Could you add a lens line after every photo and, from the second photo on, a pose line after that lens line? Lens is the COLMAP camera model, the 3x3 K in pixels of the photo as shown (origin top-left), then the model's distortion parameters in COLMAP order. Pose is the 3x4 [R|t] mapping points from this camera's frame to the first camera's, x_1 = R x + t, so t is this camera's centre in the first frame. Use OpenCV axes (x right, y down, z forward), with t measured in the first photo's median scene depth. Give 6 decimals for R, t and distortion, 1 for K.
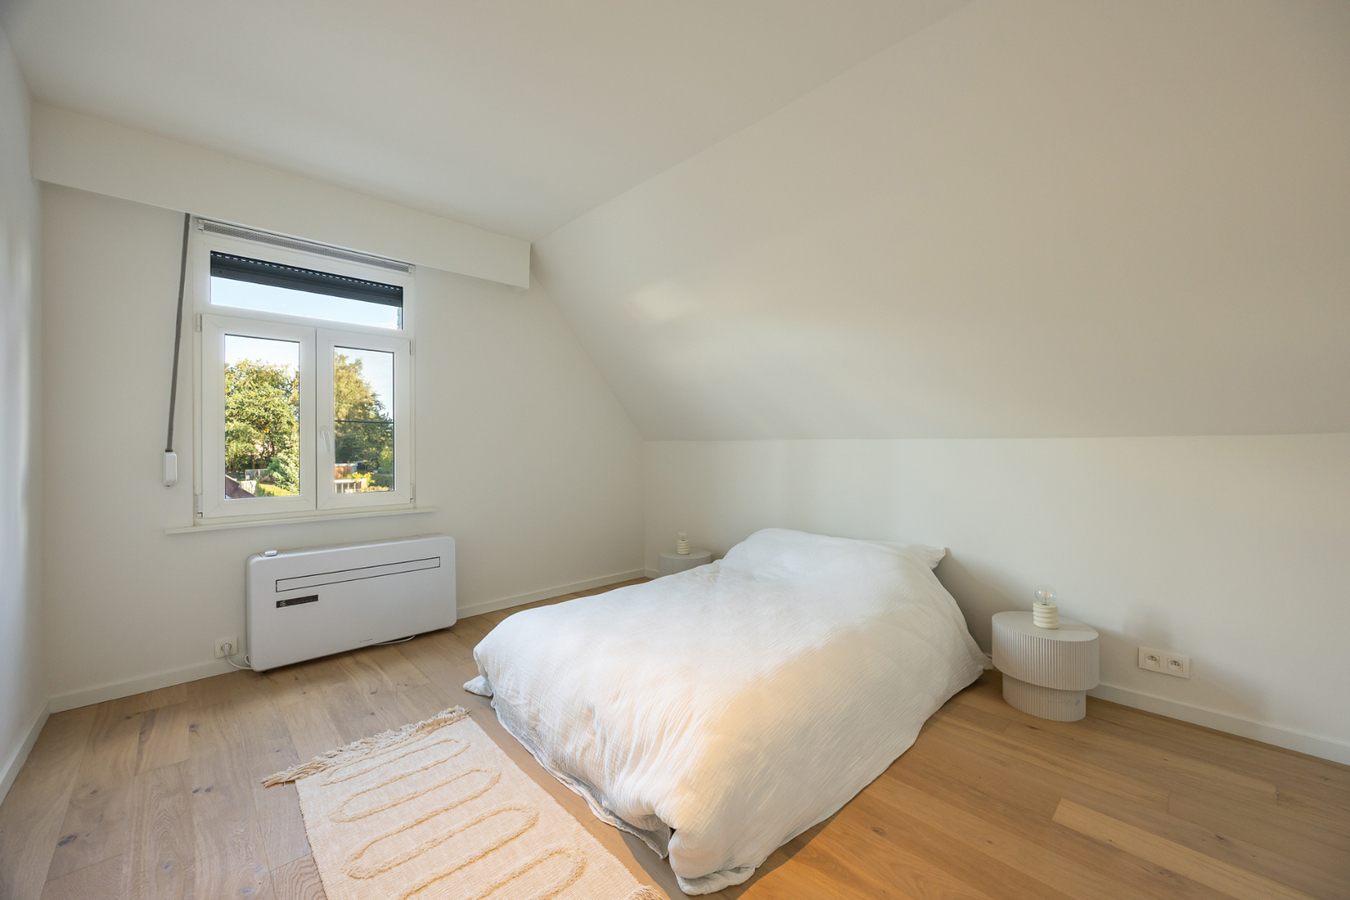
lens RADIAL K [[528.9, 0, 677.4], [0, 528.9, 444.9], [0, 0, 1]] dist [-0.001444, 0.000077]
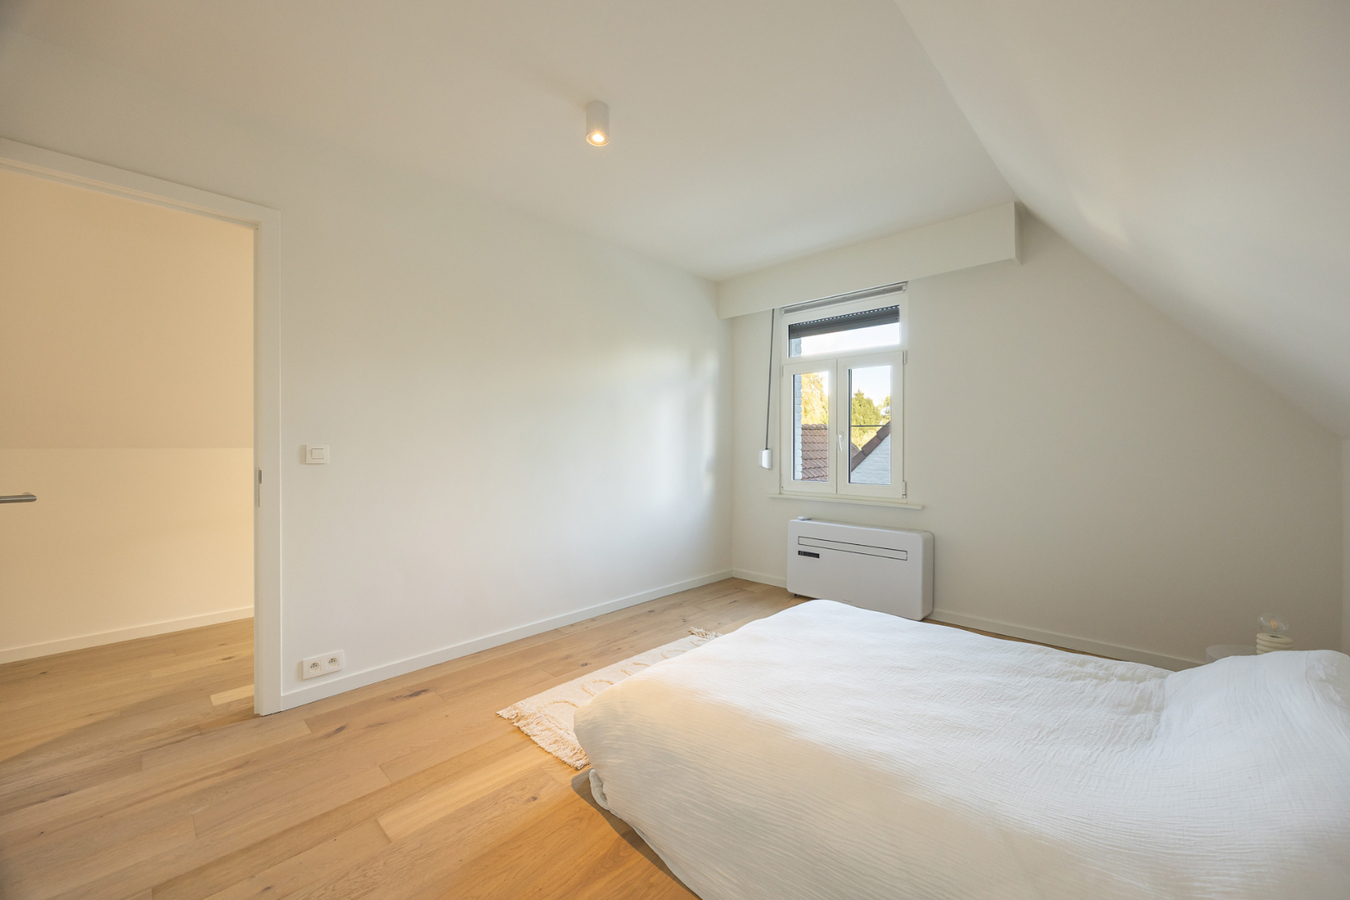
lens RADIAL K [[528.9, 0, 677.4], [0, 528.9, 444.9], [0, 0, 1]] dist [-0.001444, 0.000077]
pose [[0.031658, 0.001869, -0.999497, 0.742338], [0.002106, 0.999996, 0.001937, -0.006343], [0.999497, -0.002166, 0.031654, 0.625341]]
